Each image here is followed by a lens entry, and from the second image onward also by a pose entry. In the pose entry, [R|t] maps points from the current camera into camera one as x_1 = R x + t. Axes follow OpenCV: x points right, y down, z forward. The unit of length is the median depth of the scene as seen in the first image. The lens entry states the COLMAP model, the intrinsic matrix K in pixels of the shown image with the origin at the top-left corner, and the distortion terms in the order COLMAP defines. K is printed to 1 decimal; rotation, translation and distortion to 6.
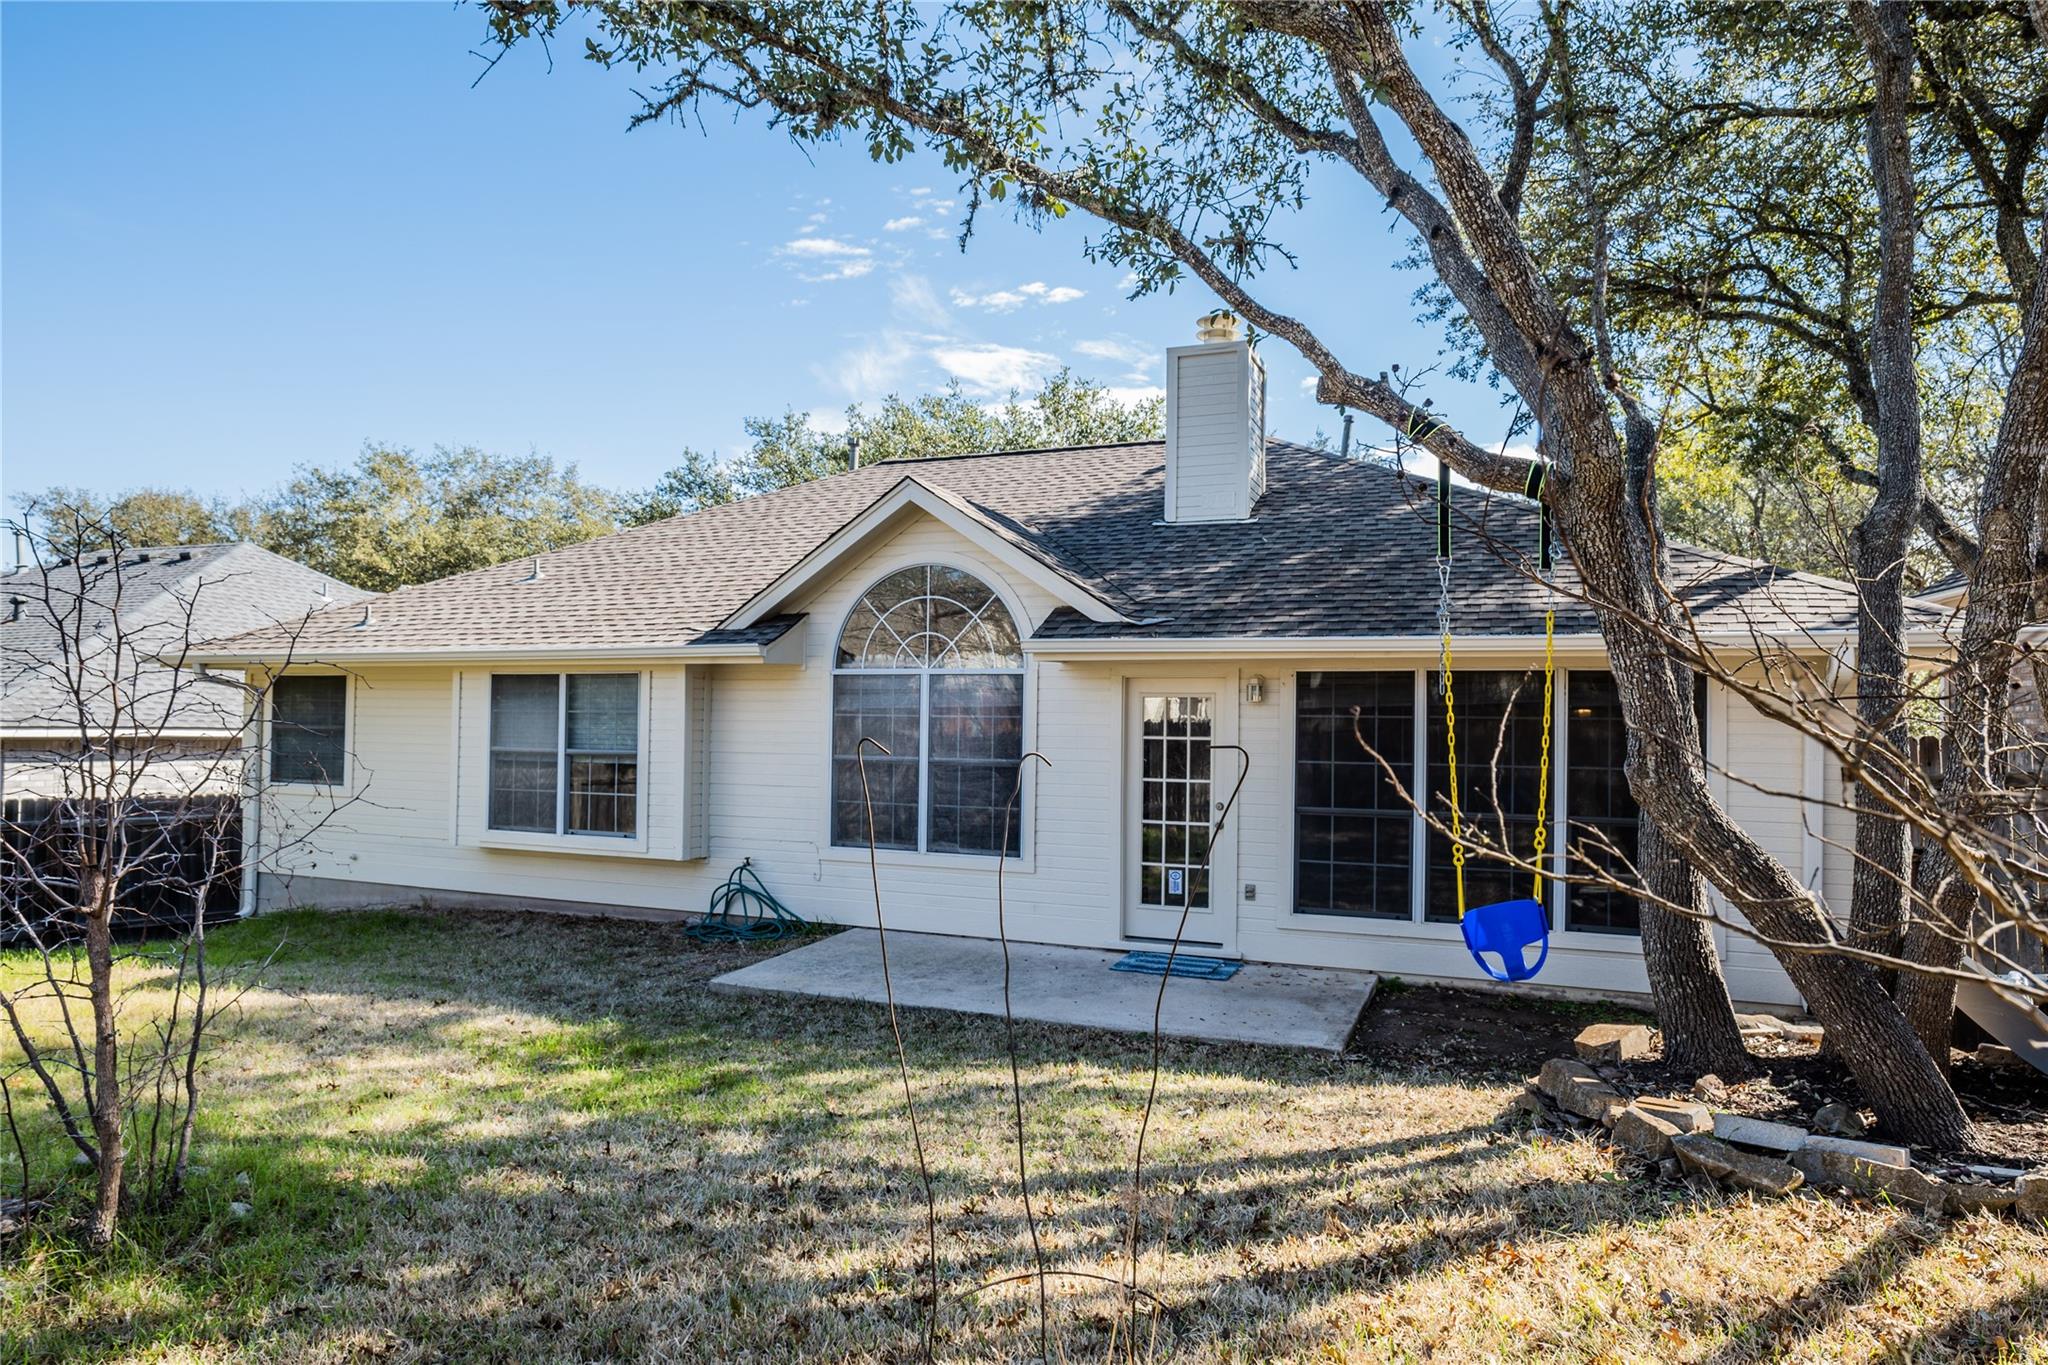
lens RADIAL K [[1216.3, 0, 1024.0], [0, 1216.3, 682.5], [0, 0, 1]] dist [-0.043831, 0.038196]
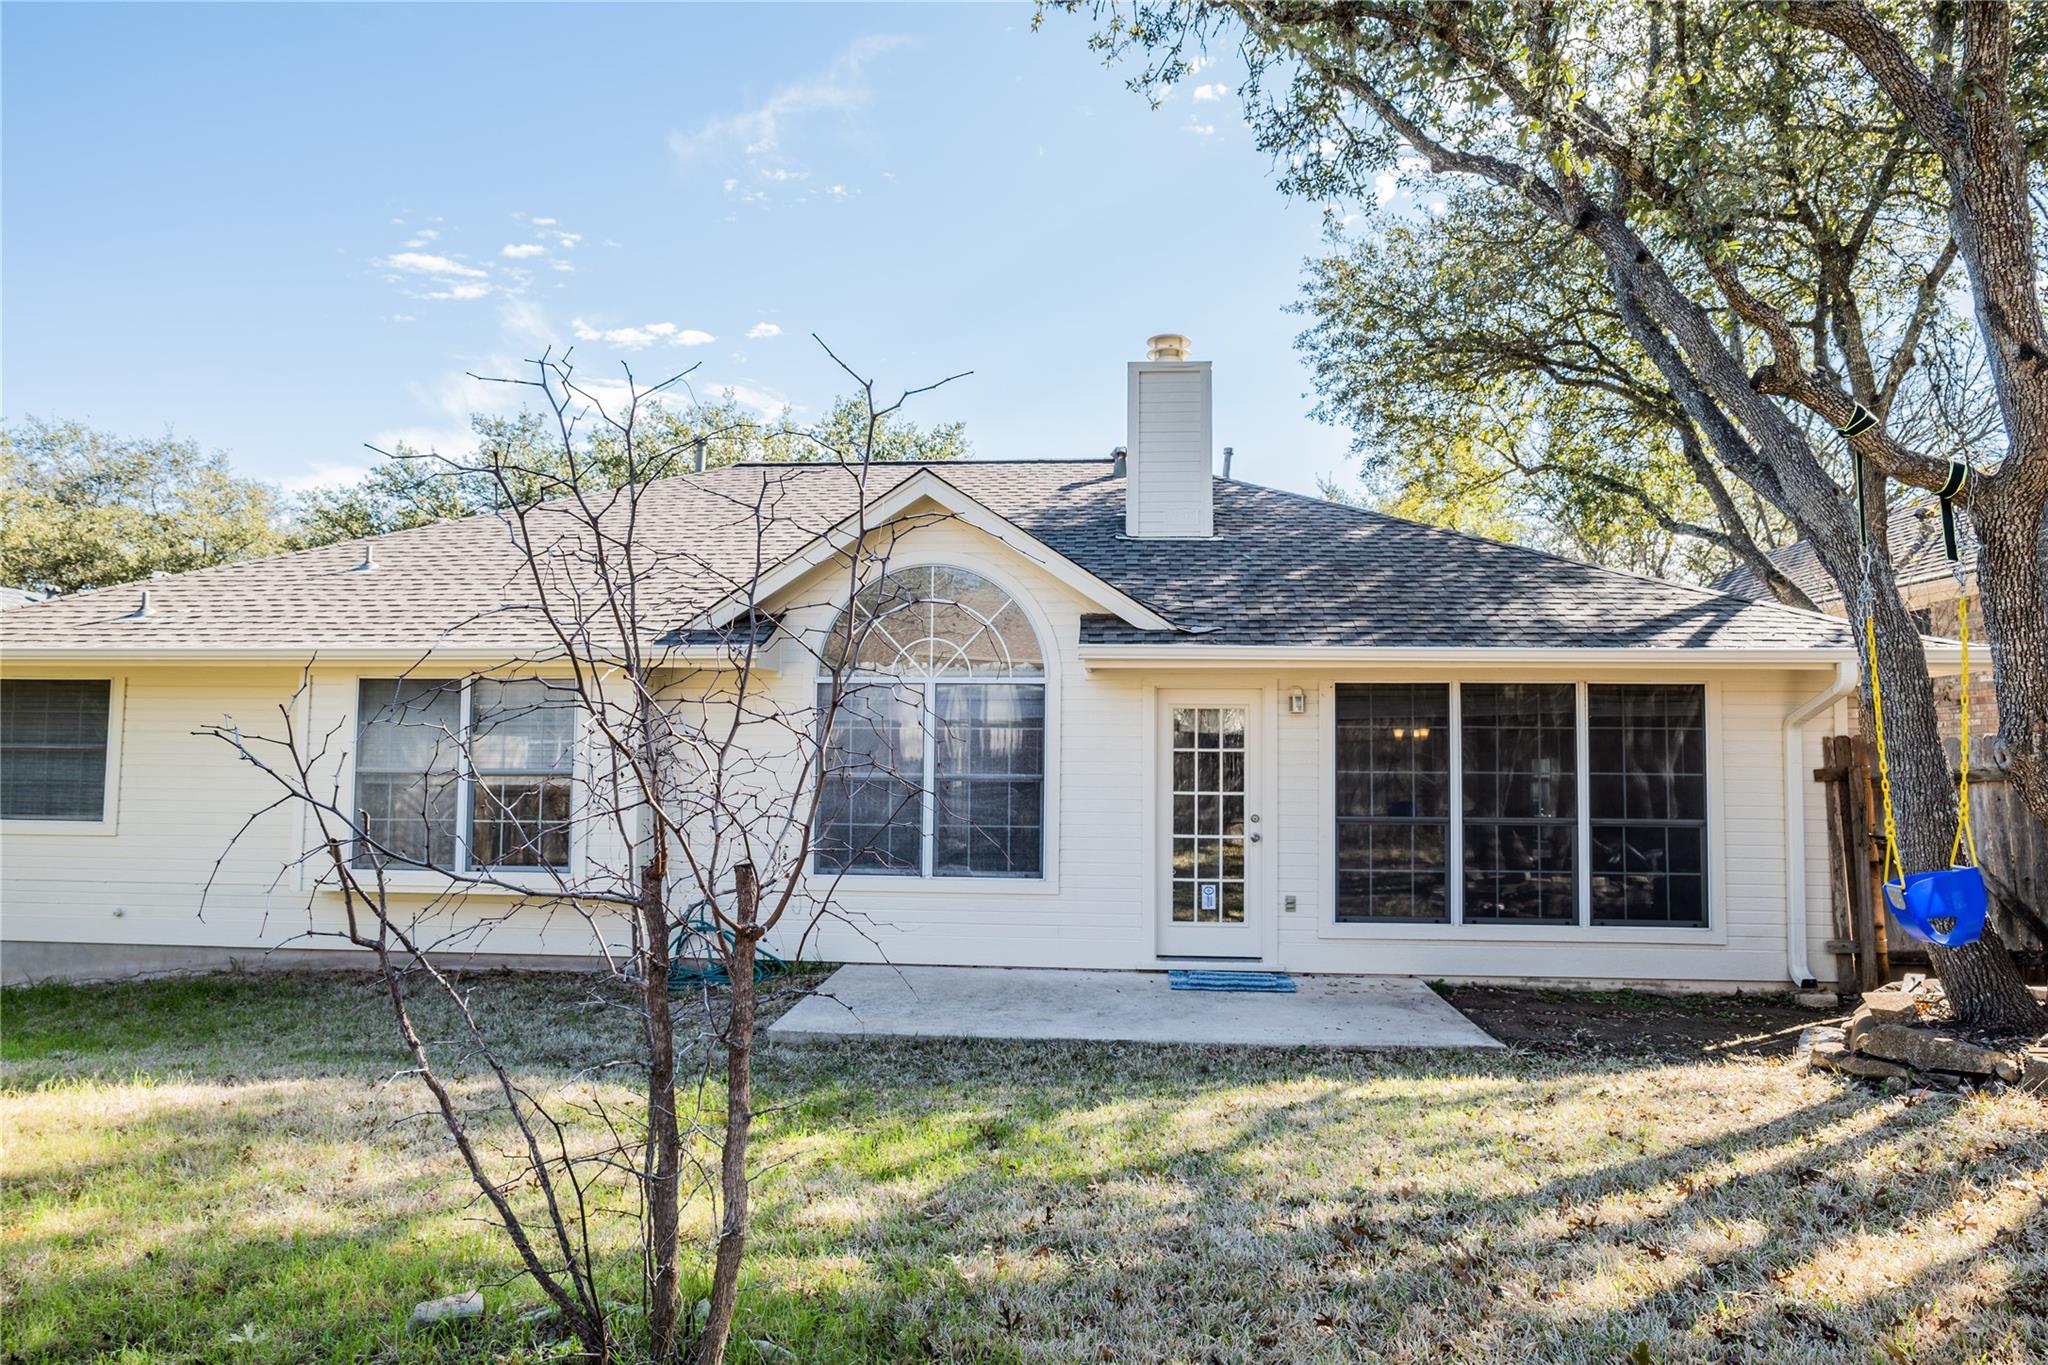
lens RADIAL K [[1216.3, 0, 1024.0], [0, 1216.3, 682.5], [0, 0, 1]] dist [-0.043831, 0.038196]
pose [[0.953475, 0.016792, 0.301004, -0.312058], [-0.006227, 0.999332, -0.036024, 0.027413], [-0.301408, 0.032474, 0.952942, 0.106390]]
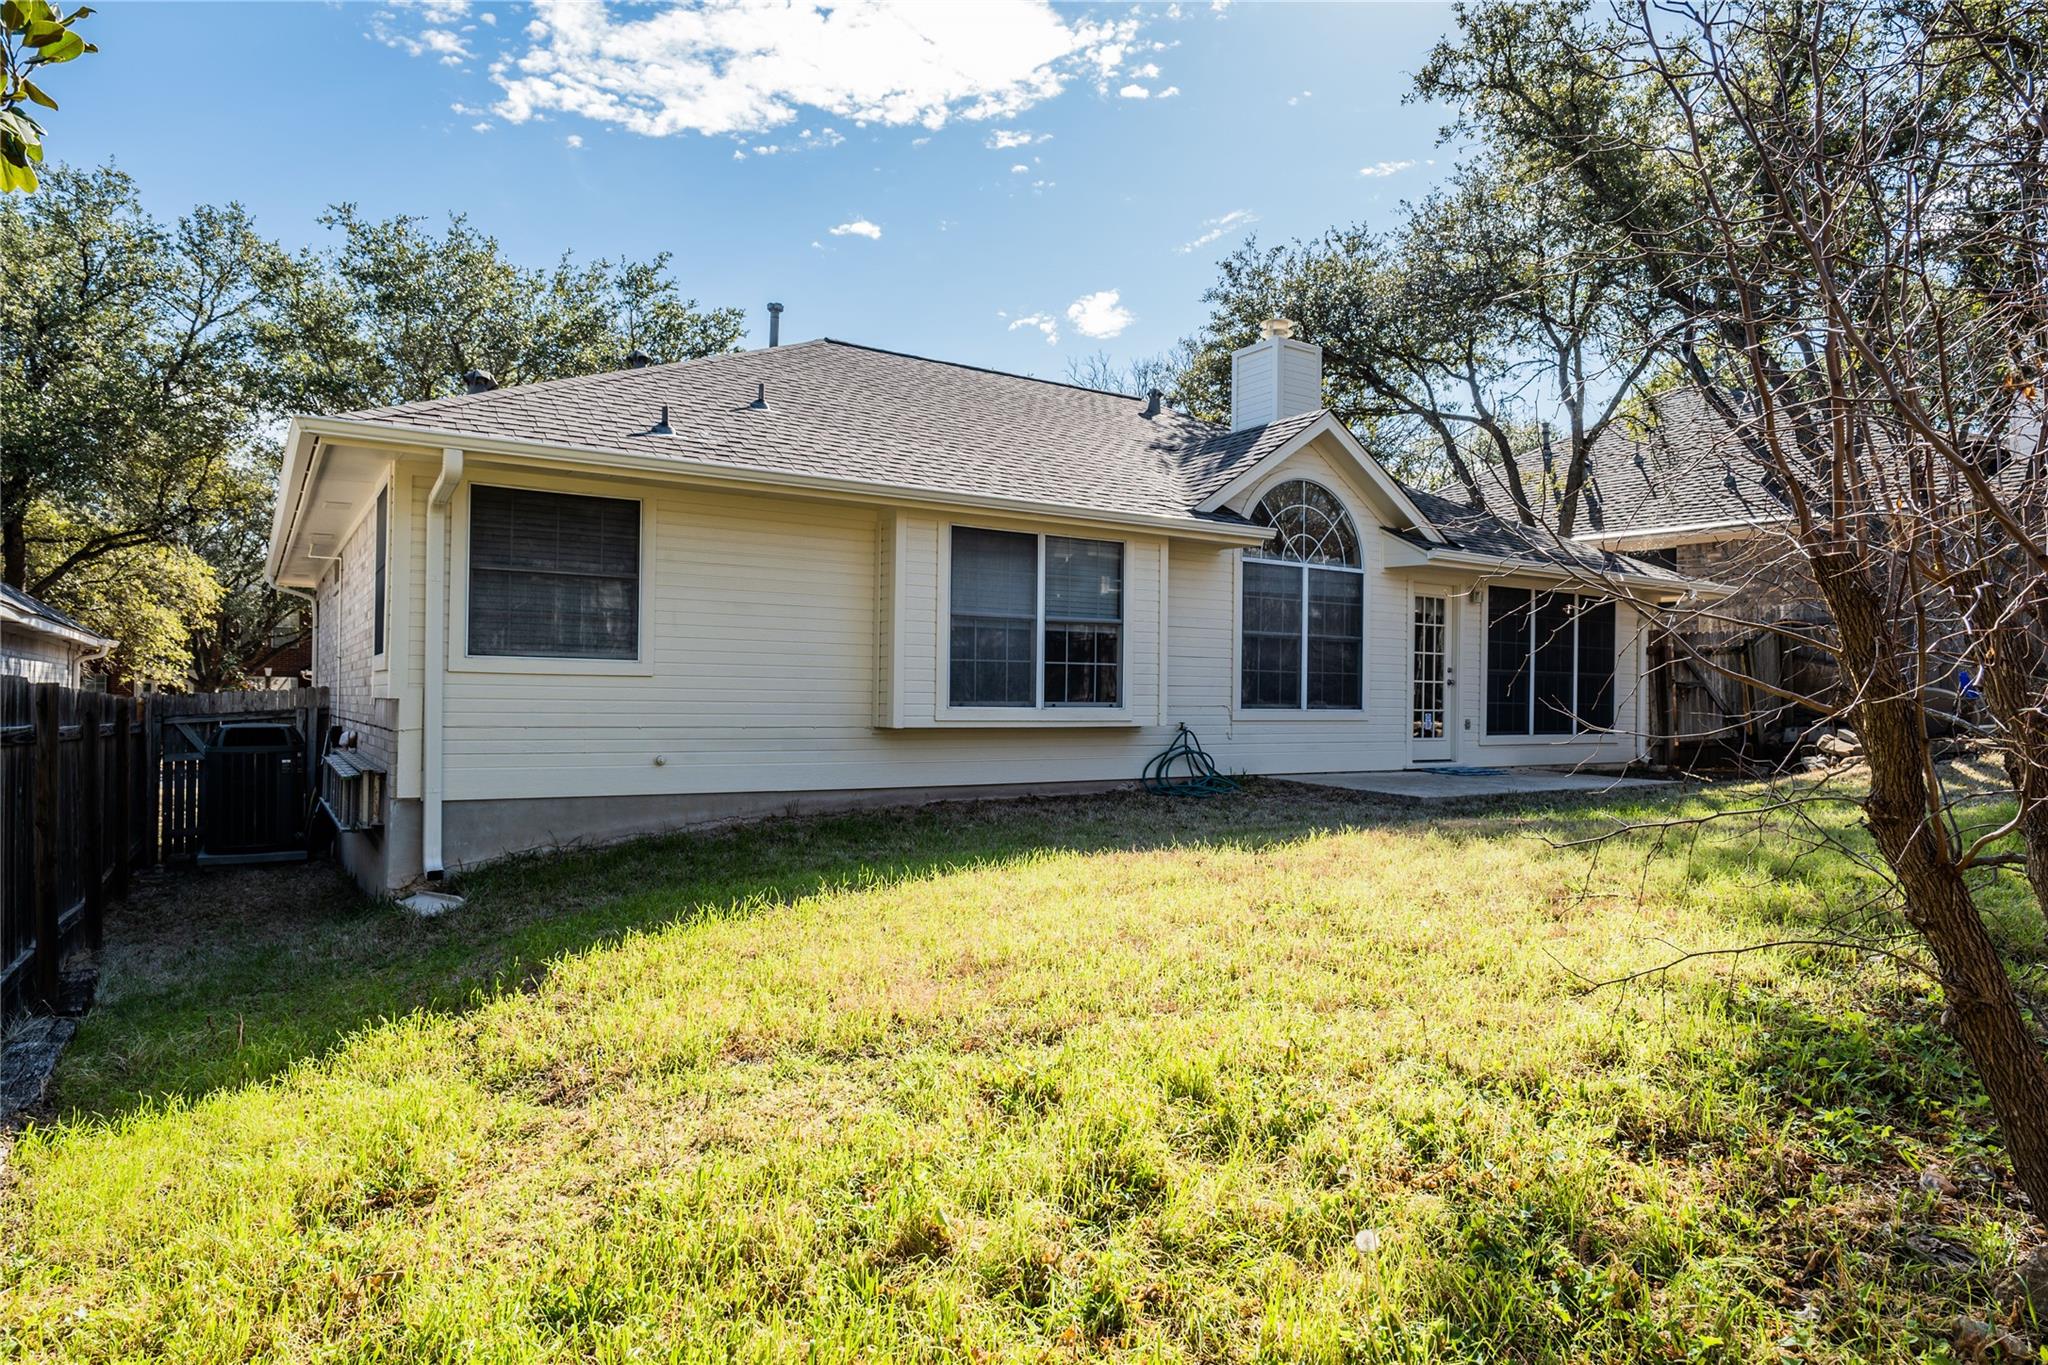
lens RADIAL K [[1216.3, 0, 1024.0], [0, 1216.3, 682.5], [0, 0, 1]] dist [-0.043831, 0.038196]
pose [[0.564569, 0.002828, 0.825381, -1.351827], [-0.035779, 0.999138, 0.021050, 0.102730], [-0.824610, -0.041415, 0.564184, 0.573123]]
